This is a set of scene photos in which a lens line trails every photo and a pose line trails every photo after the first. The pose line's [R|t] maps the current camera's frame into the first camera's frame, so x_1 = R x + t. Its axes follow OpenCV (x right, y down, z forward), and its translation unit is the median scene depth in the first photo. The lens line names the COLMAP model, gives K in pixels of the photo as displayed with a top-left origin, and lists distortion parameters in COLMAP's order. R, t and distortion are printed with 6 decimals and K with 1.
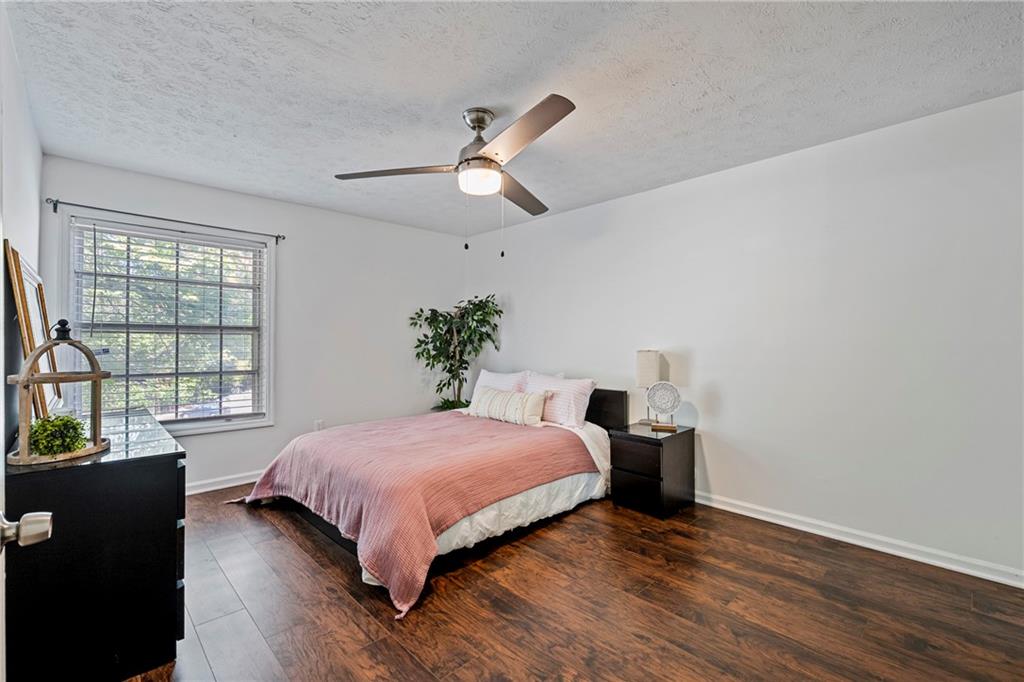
lens RADIAL K [[452.0, 0, 512.0], [0, 452.0, 341.0], [0, 0, 1]] dist [0.015811, -0.000053]
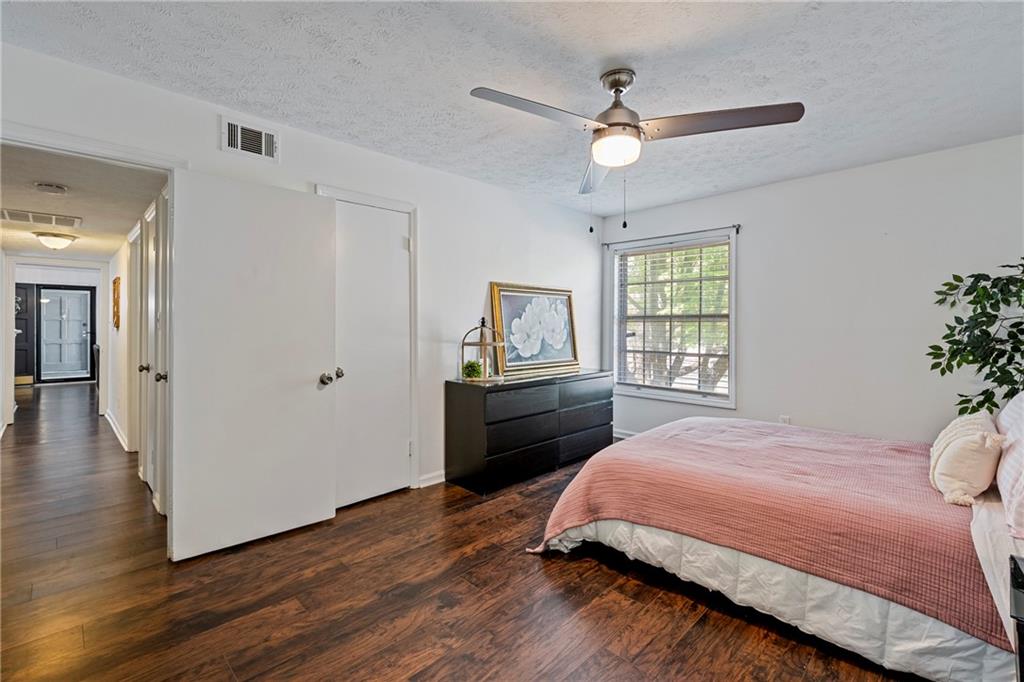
lens RADIAL K [[453.6, 0, 512.4], [0, 453.6, 324.3], [0, 0, 1]] dist [-0.000783, -0.000100]
pose [[0.021814, -0.008555, -0.999725, 0.715959], [-0.002047, 0.999961, -0.008602, 0.003004], [0.999760, 0.002234, 0.021796, 0.673336]]
